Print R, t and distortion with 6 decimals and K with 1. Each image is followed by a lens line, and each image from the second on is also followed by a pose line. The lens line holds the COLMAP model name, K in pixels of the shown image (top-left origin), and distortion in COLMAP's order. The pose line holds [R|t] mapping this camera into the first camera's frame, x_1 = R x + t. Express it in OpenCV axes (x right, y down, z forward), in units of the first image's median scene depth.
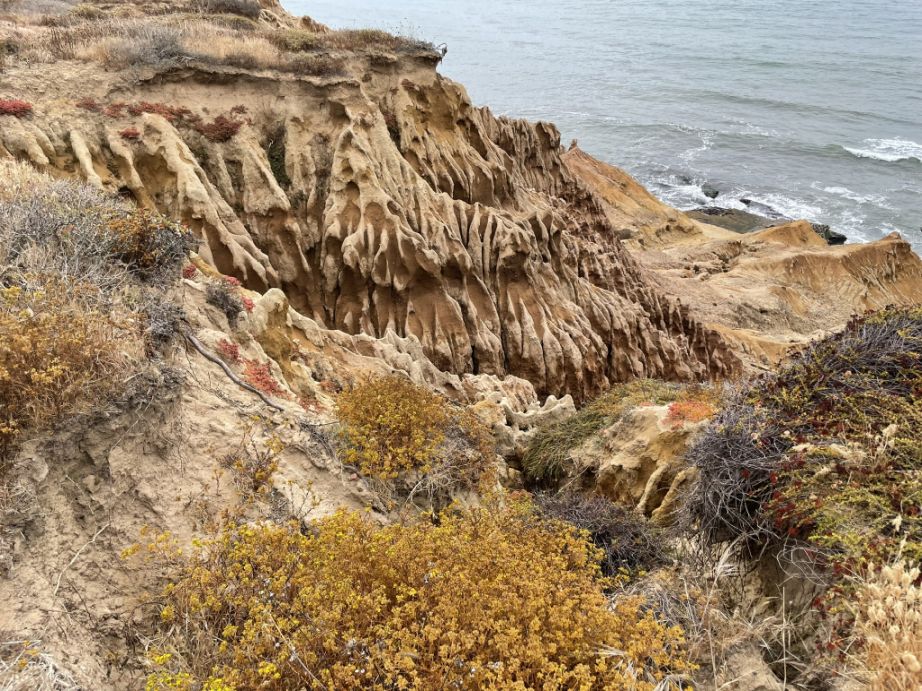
lens RADIAL K [[700.0, 0, 458.4], [0, 700.0, 344.4], [0, 0, 1]] dist [0.014842, -0.015877]
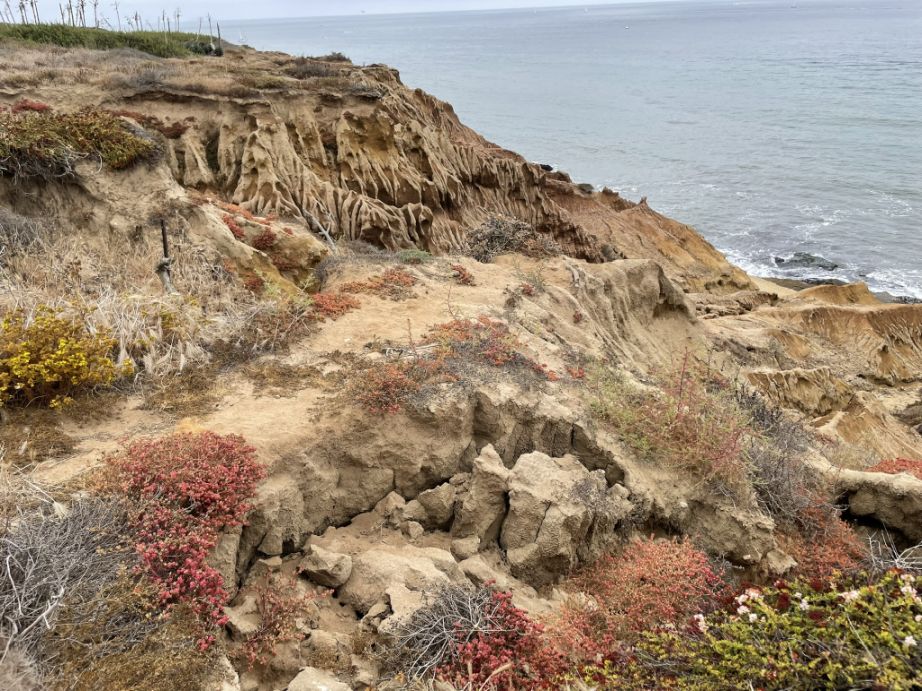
lens RADIAL K [[700.0, 0, 461.9], [0, 700.0, 344.7], [0, 0, 1]] dist [0.014842, -0.015877]
pose [[0.970293, 0.082867, -0.227300, 0.606775], [-0.105894, 0.990201, -0.091040, 0.211705], [0.217528, 0.112405, 0.969560, -0.272042]]
